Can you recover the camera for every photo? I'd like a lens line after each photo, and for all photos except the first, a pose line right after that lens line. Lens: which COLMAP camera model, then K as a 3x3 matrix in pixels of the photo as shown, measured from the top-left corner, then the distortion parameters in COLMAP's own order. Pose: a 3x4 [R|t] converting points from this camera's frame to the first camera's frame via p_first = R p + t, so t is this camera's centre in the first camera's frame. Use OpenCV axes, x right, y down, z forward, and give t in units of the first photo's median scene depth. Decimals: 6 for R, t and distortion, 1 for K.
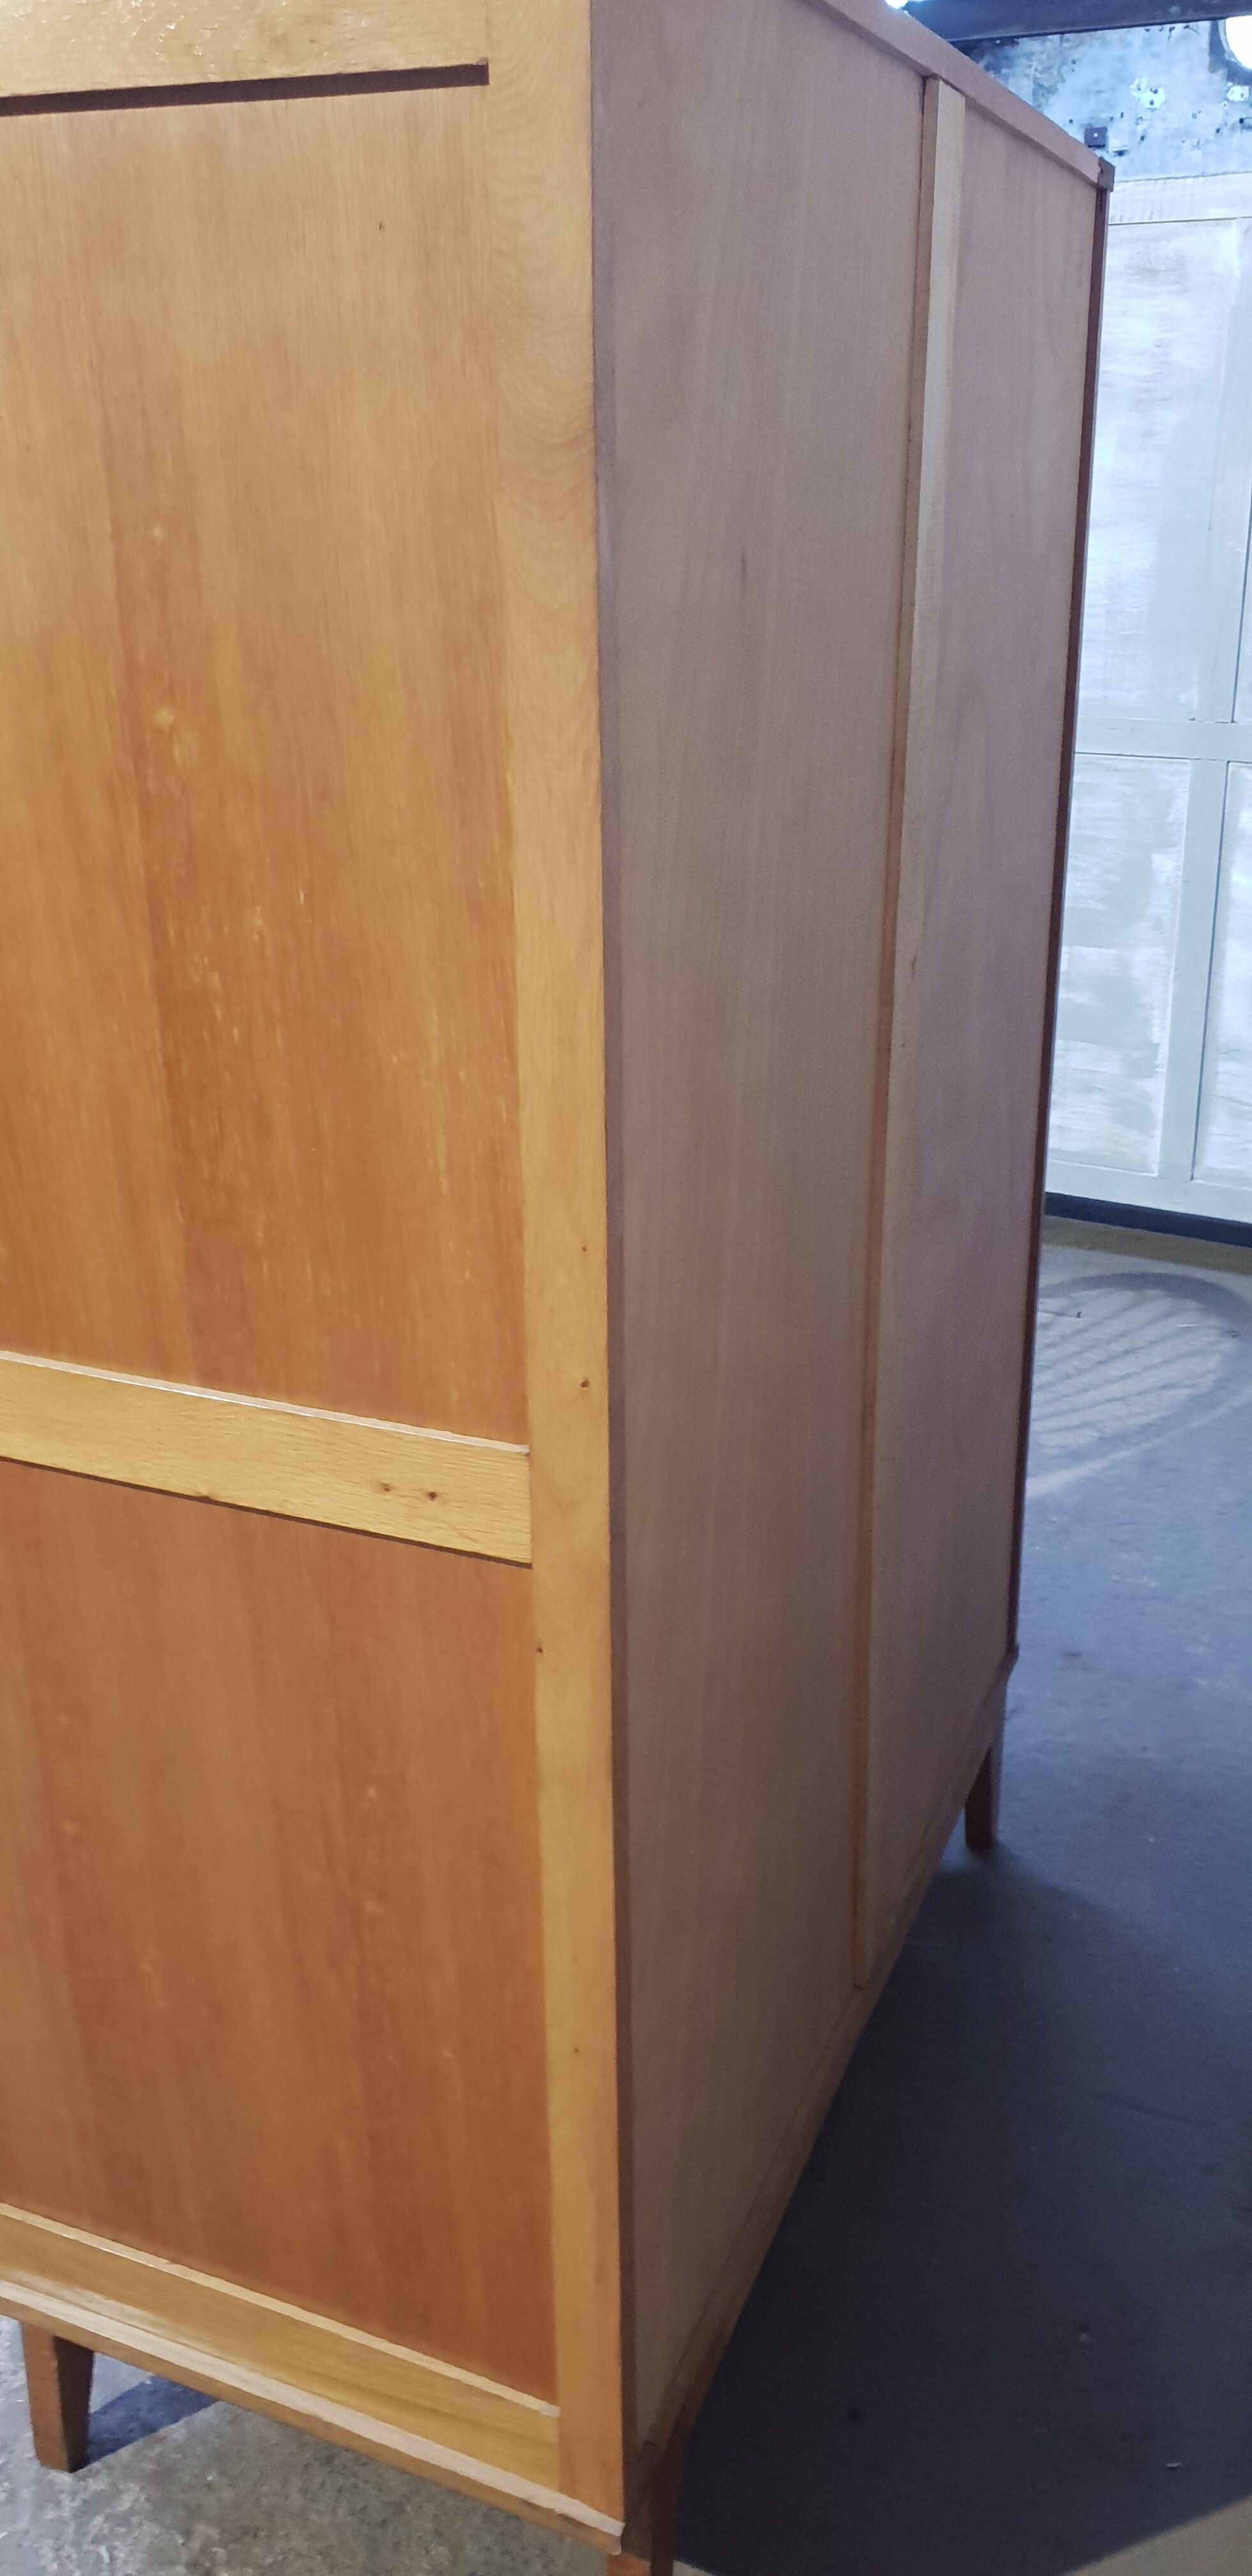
lens RADIAL K [[2028.9, 0, 646.9], [0, 2028.9, 1238.3], [0, 0, 1]] dist [-0.007477, 0.029223]
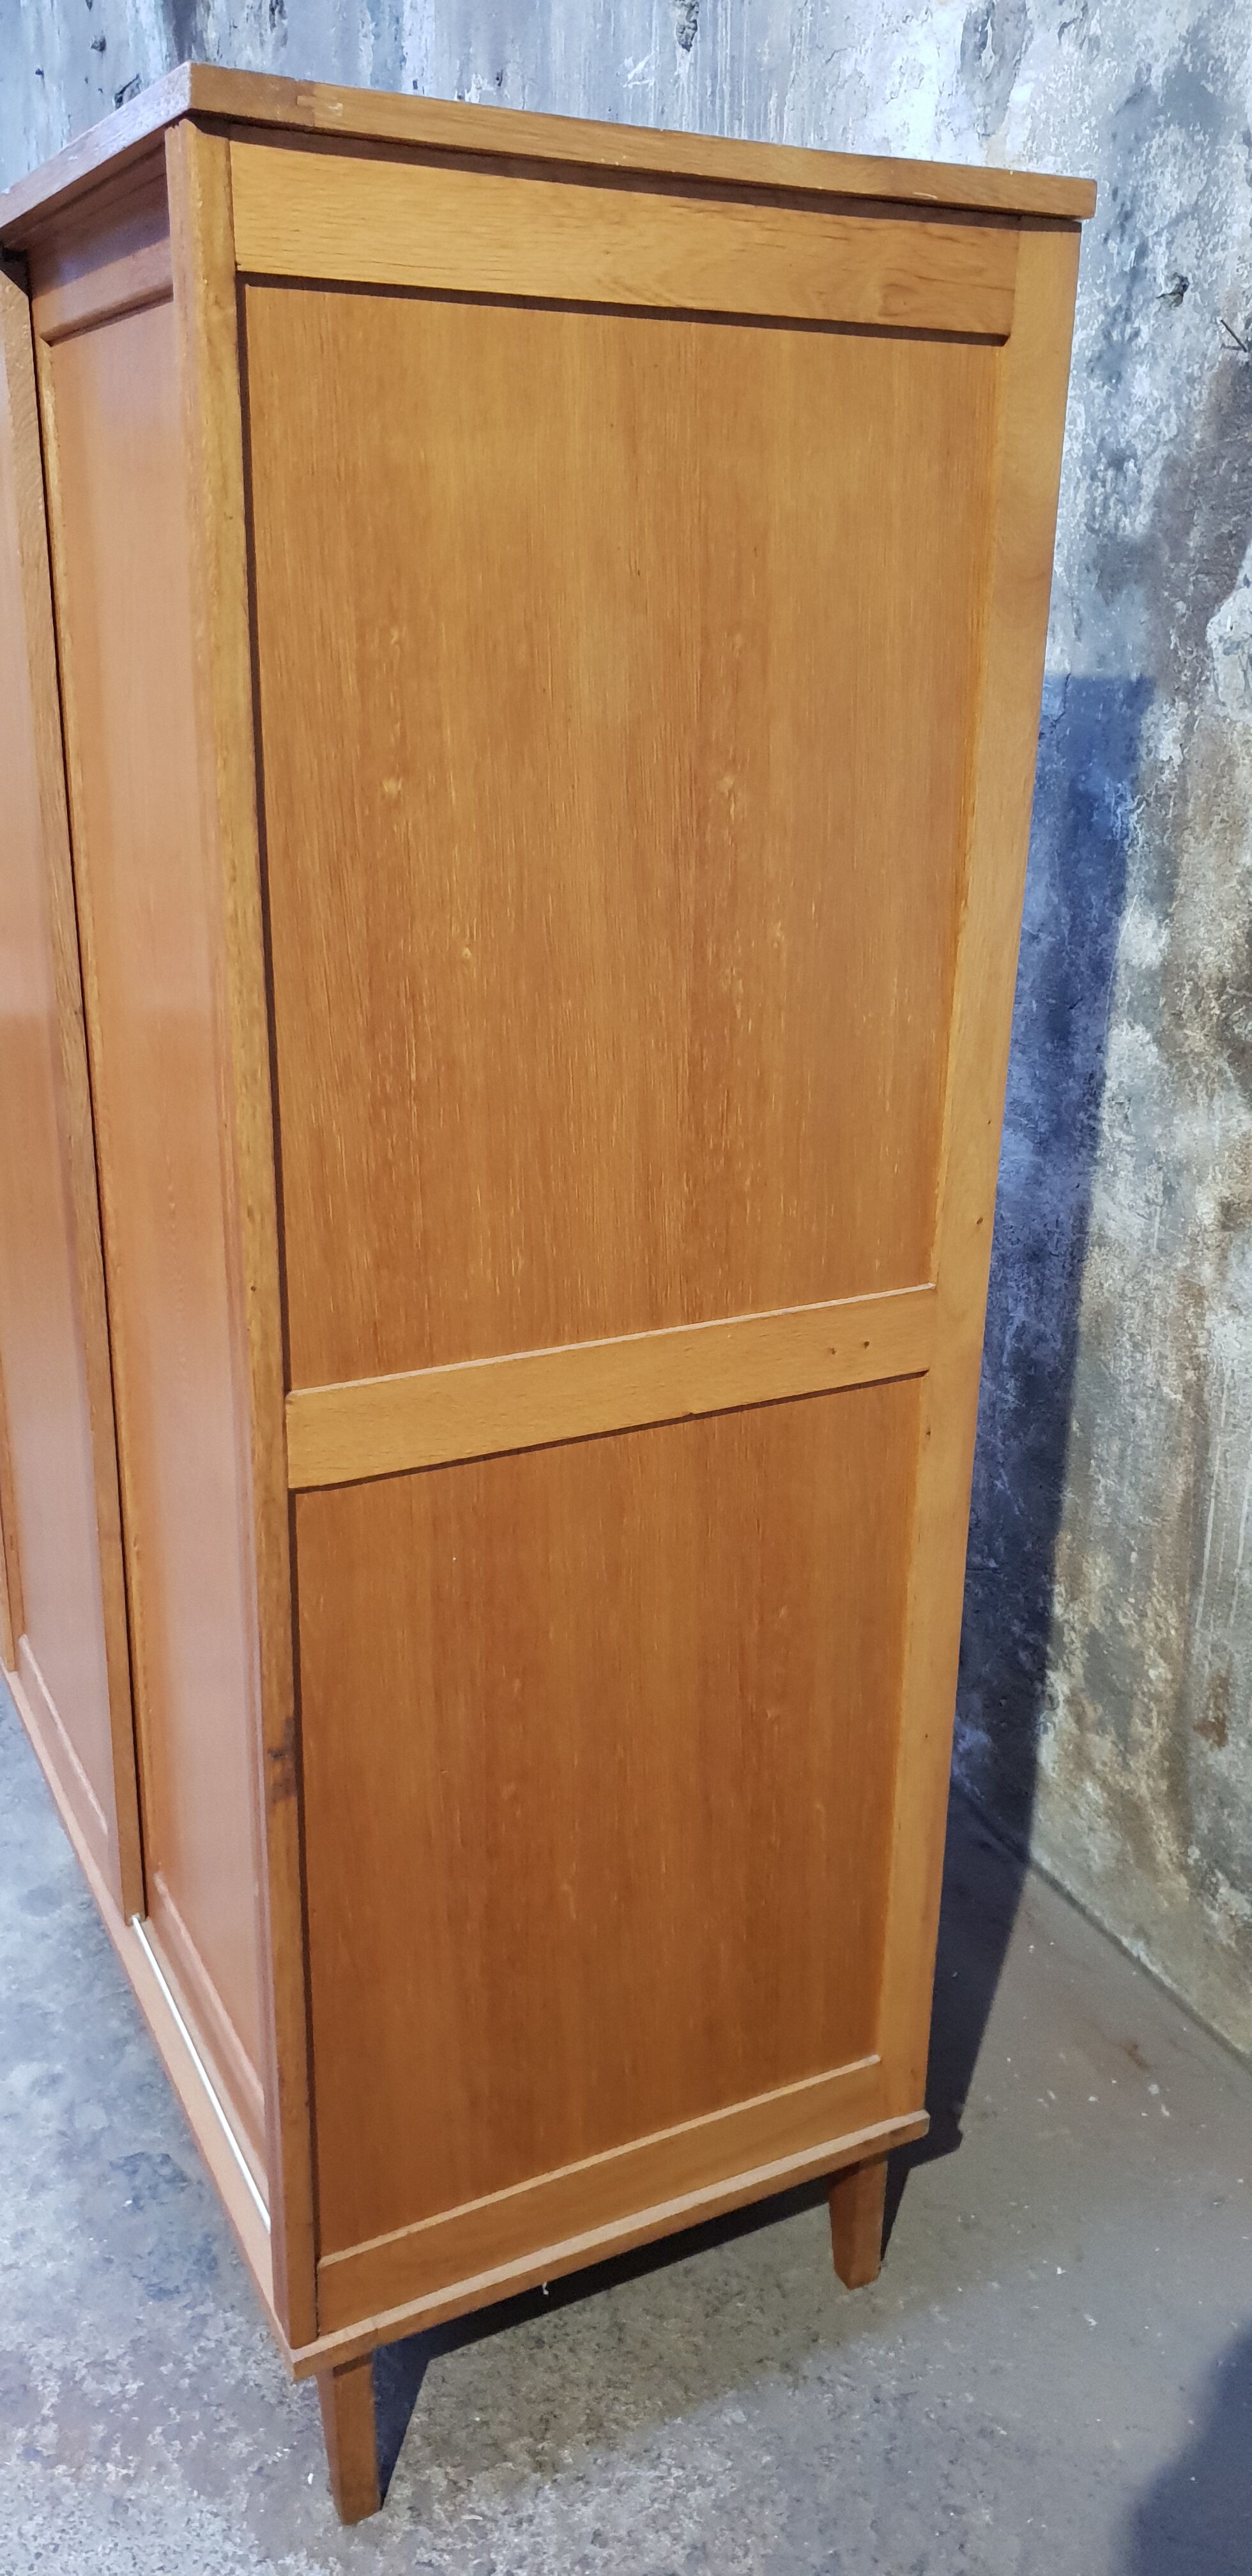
lens RADIAL K [[2028.9, 0, 631.2], [0, 2028.9, 1273.3], [0, 0, 1]] dist [-0.007477, 0.029223]
pose [[0.659818, -0.242842, 0.711104, -1.193904], [0.256575, 0.962274, 0.090546, -0.084009], [-0.706265, 0.122707, 0.697232, 0.171848]]
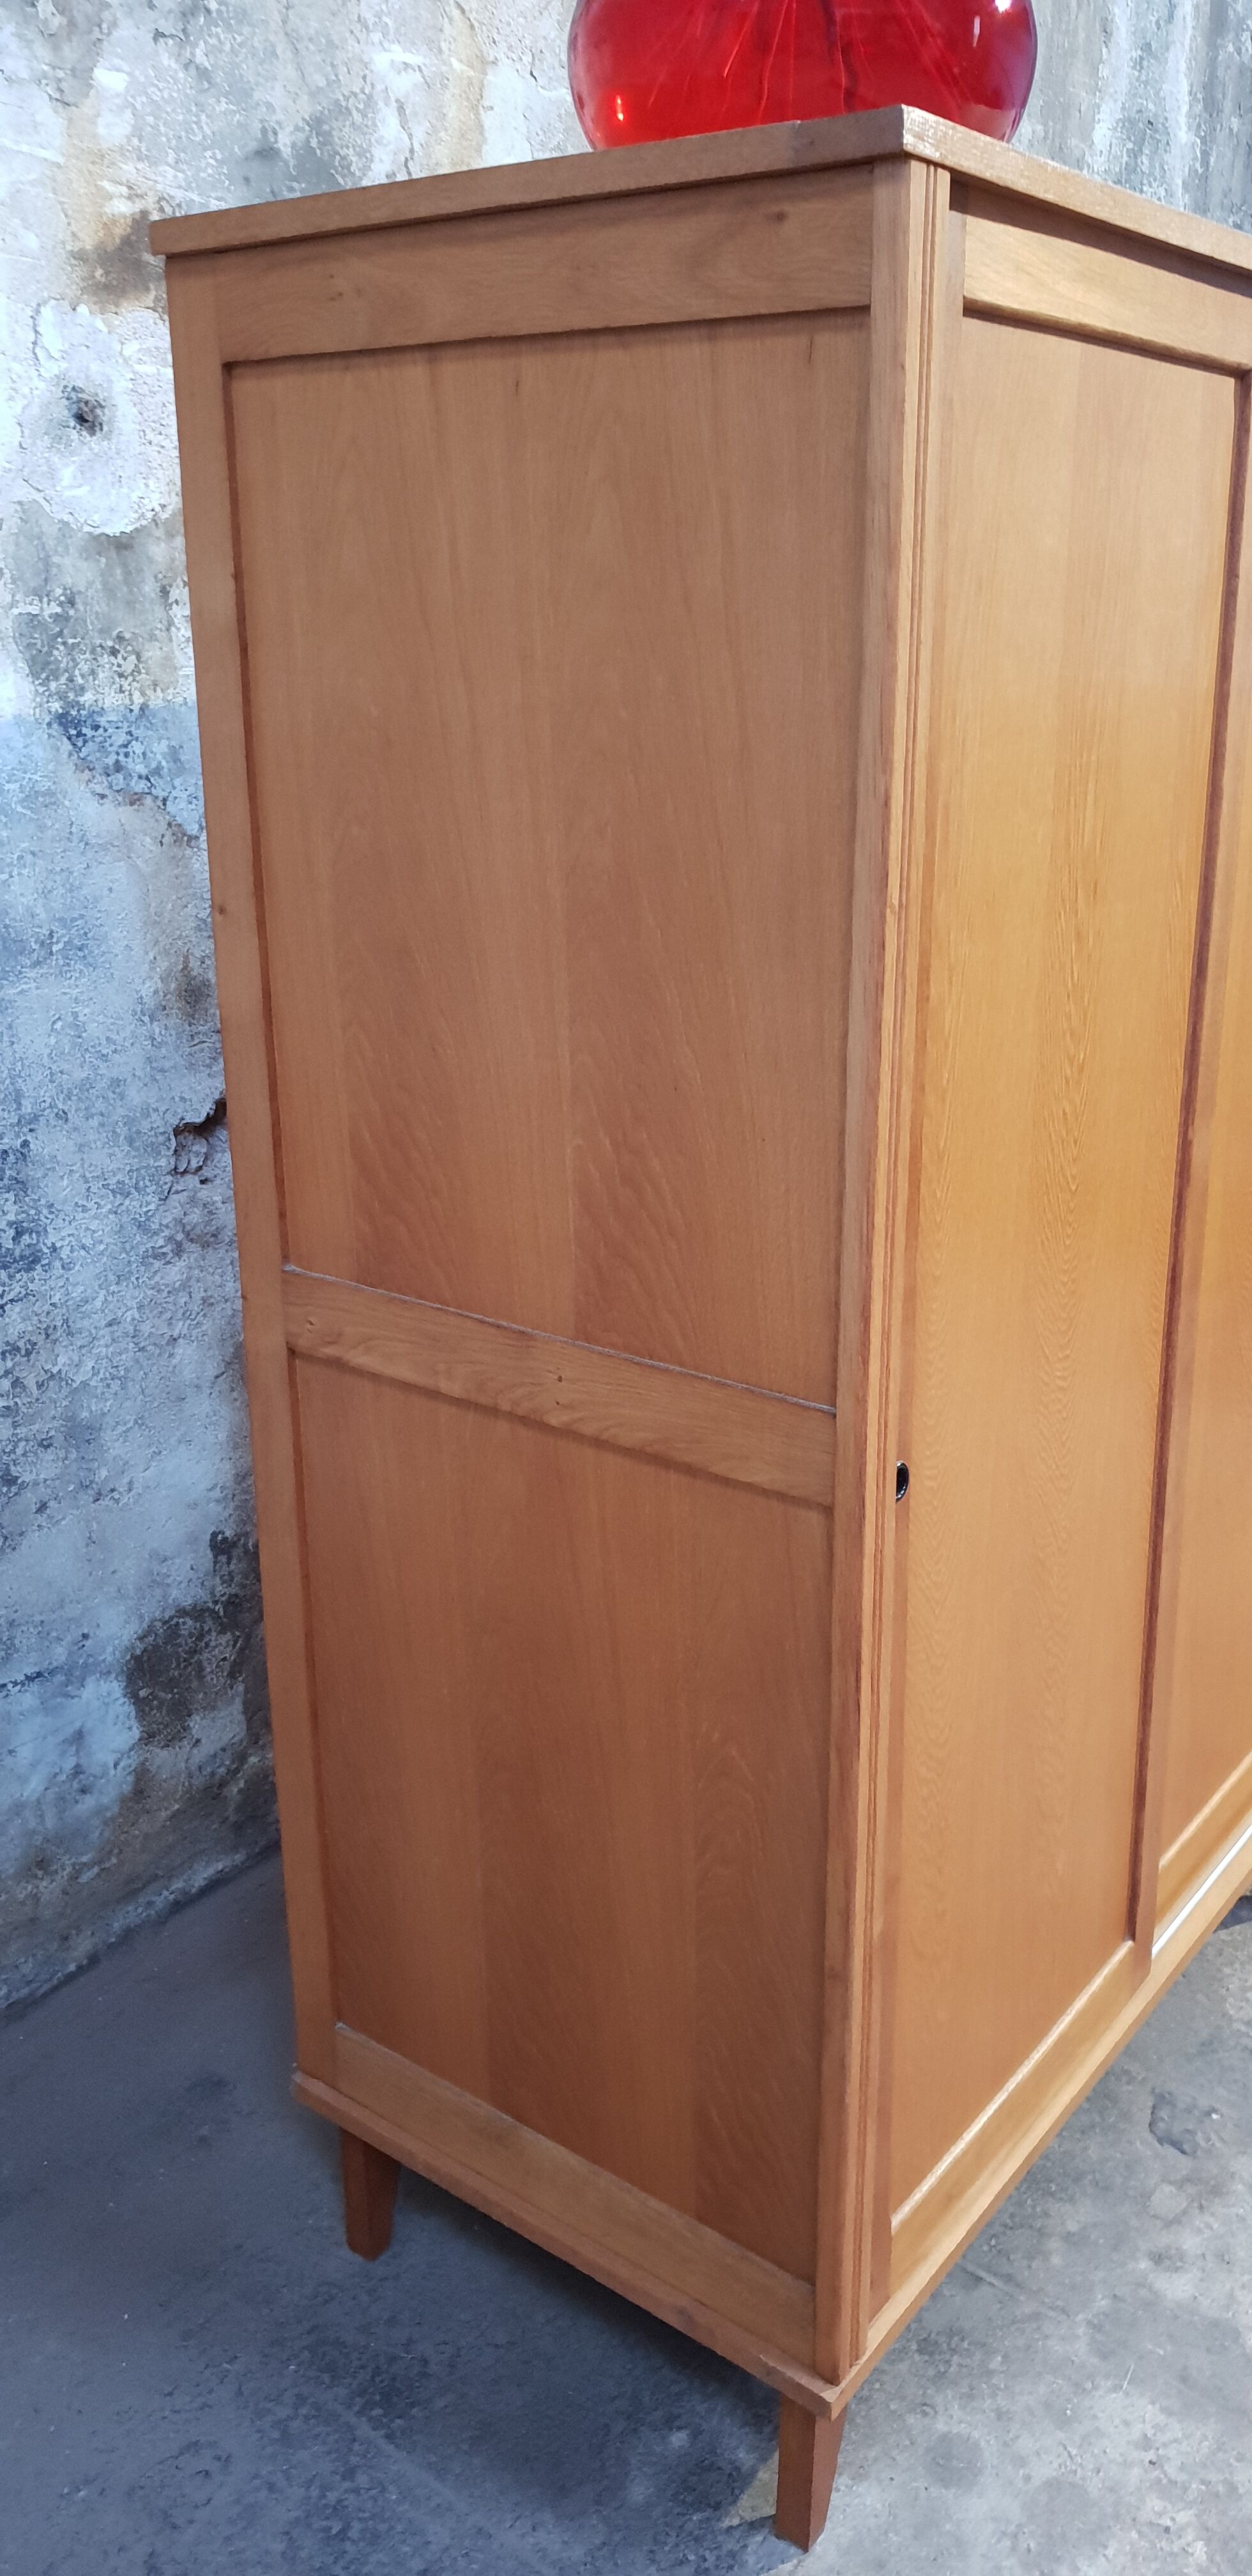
lens RADIAL K [[2028.9, 0, 690.8], [0, 2028.9, 1257.7], [0, 0, 1]] dist [-0.007477, 0.029223]
pose [[-0.968660, -0.077341, 0.236041, -0.312180], [0.089784, 0.777011, 0.623051, -1.130560], [-0.231594, 0.624718, -0.745716, 2.905079]]
